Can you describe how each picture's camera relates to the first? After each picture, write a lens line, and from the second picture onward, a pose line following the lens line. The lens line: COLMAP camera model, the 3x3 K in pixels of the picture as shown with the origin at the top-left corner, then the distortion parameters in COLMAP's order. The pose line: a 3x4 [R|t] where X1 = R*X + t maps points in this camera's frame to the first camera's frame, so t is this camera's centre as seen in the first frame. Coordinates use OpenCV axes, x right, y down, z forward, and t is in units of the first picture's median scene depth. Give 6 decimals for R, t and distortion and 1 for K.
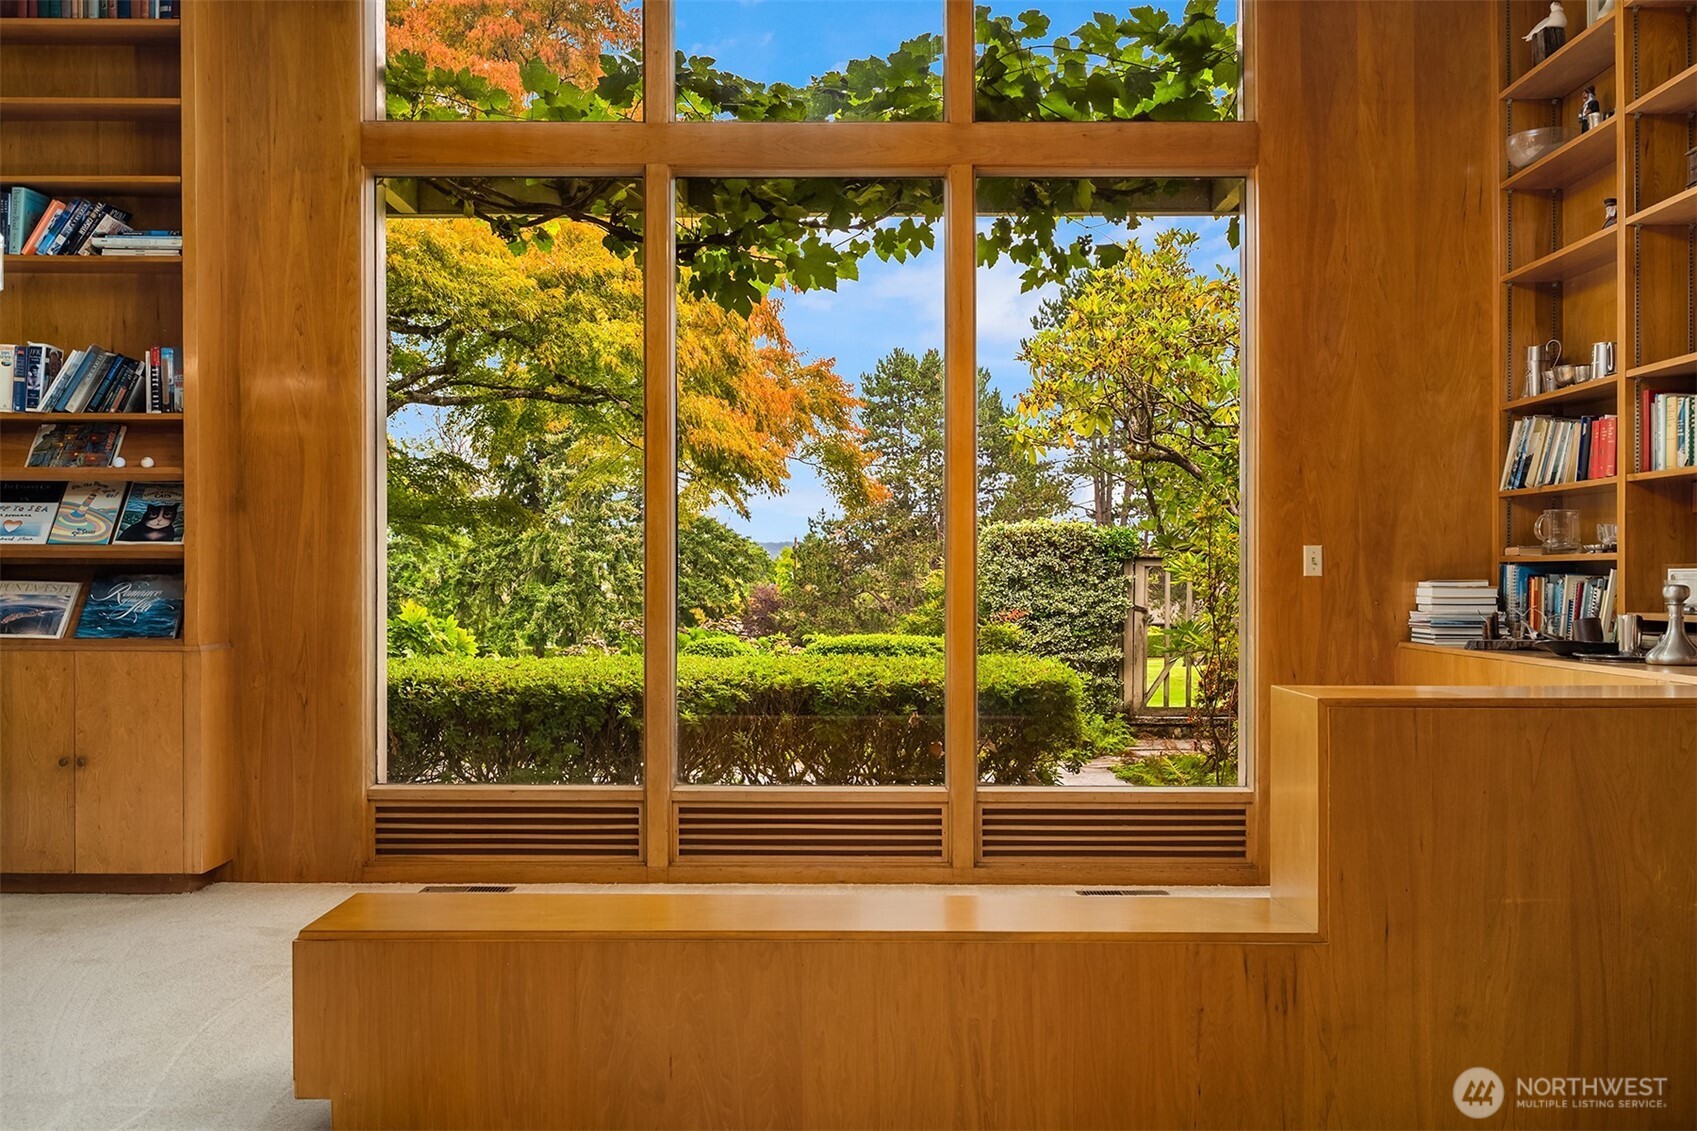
lens RADIAL K [[1585.4, 0, 848.5], [0, 1585.4, 565.5], [0, 0, 1]] dist [0.003512, 0.007458]
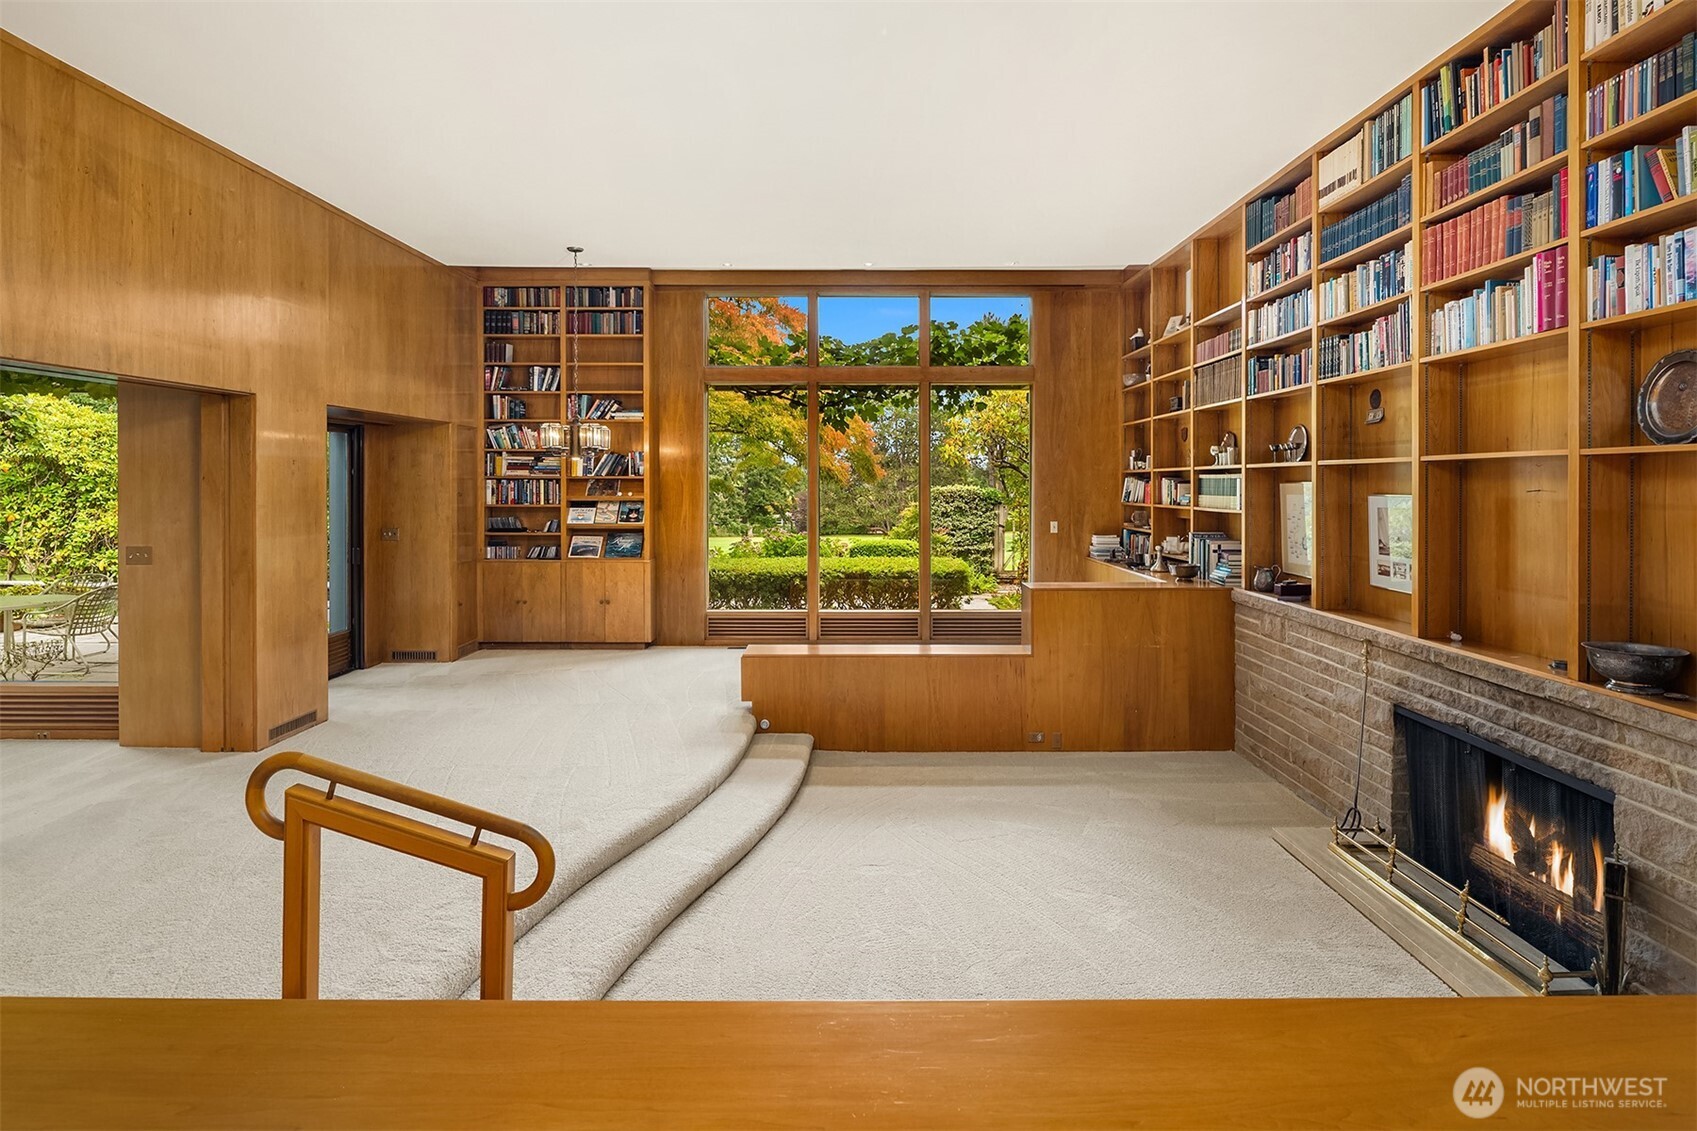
lens RADIAL K [[908.3, 0, 848.5], [0, 908.3, 481.2], [0, 0, 1]] dist [-0.019323, -0.000375]
pose [[0.999998, -0.002088, 0.000455, -0.061394], [0.002085, 0.999982, 0.005551, -0.091704], [-0.000467, -0.005550, 0.999984, -0.559666]]
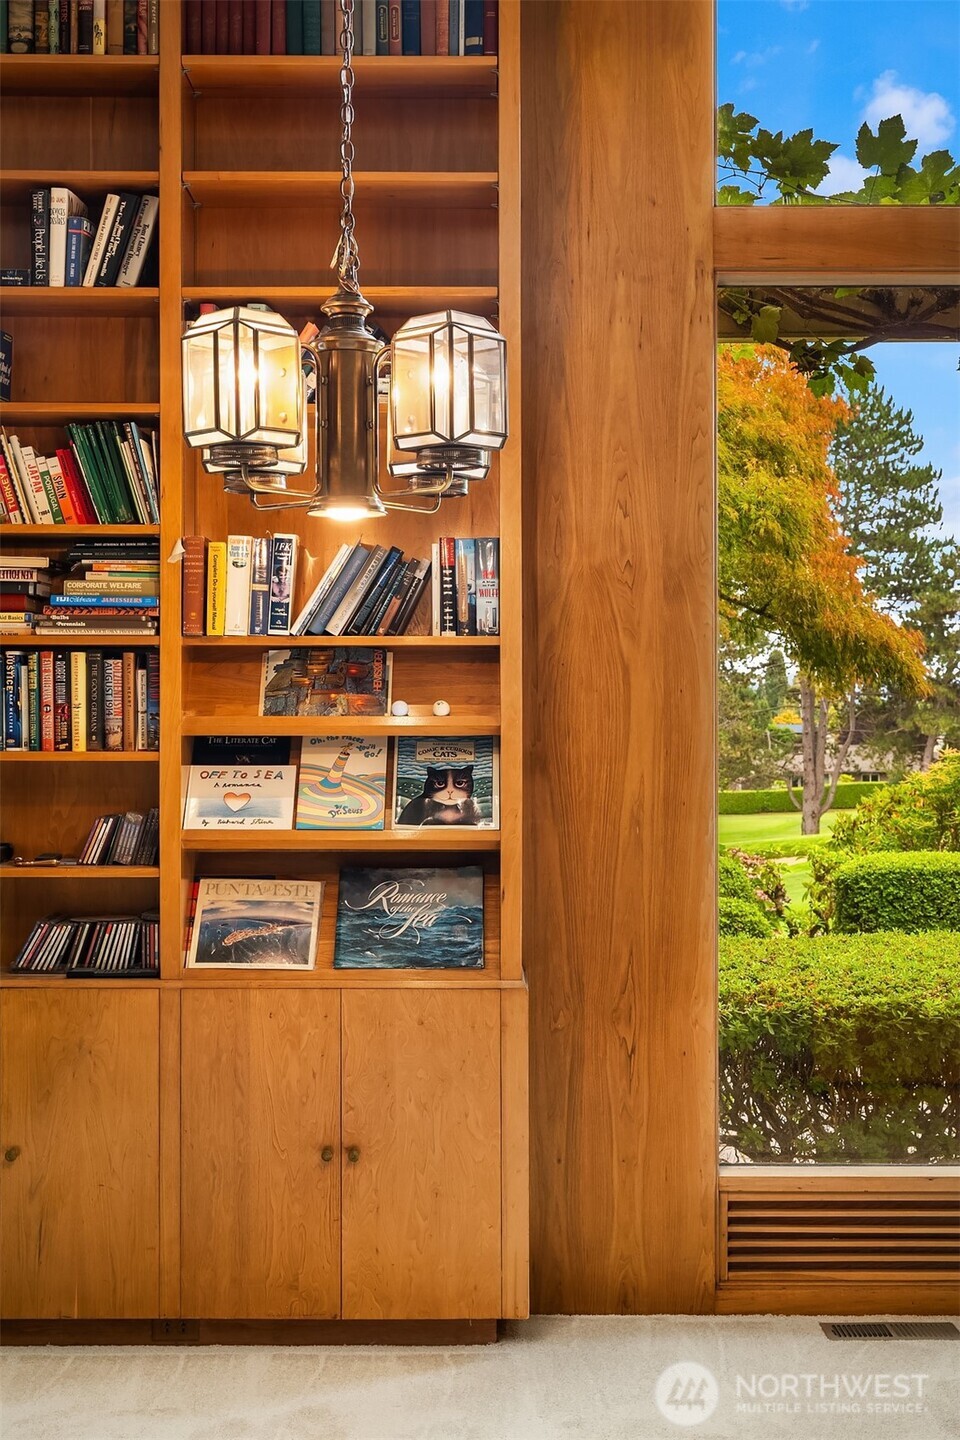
lens RADIAL K [[1726.9, 0, 480.6], [0, 1726.9, 683.8], [0, 0, 1]] dist [0.000493, 0.046396]
pose [[0.999973, -0.002607, 0.006828, -0.416985], [0.002667, 0.999958, -0.008806, -0.066791], [-0.006804, 0.008824, 0.999938, 0.253918]]
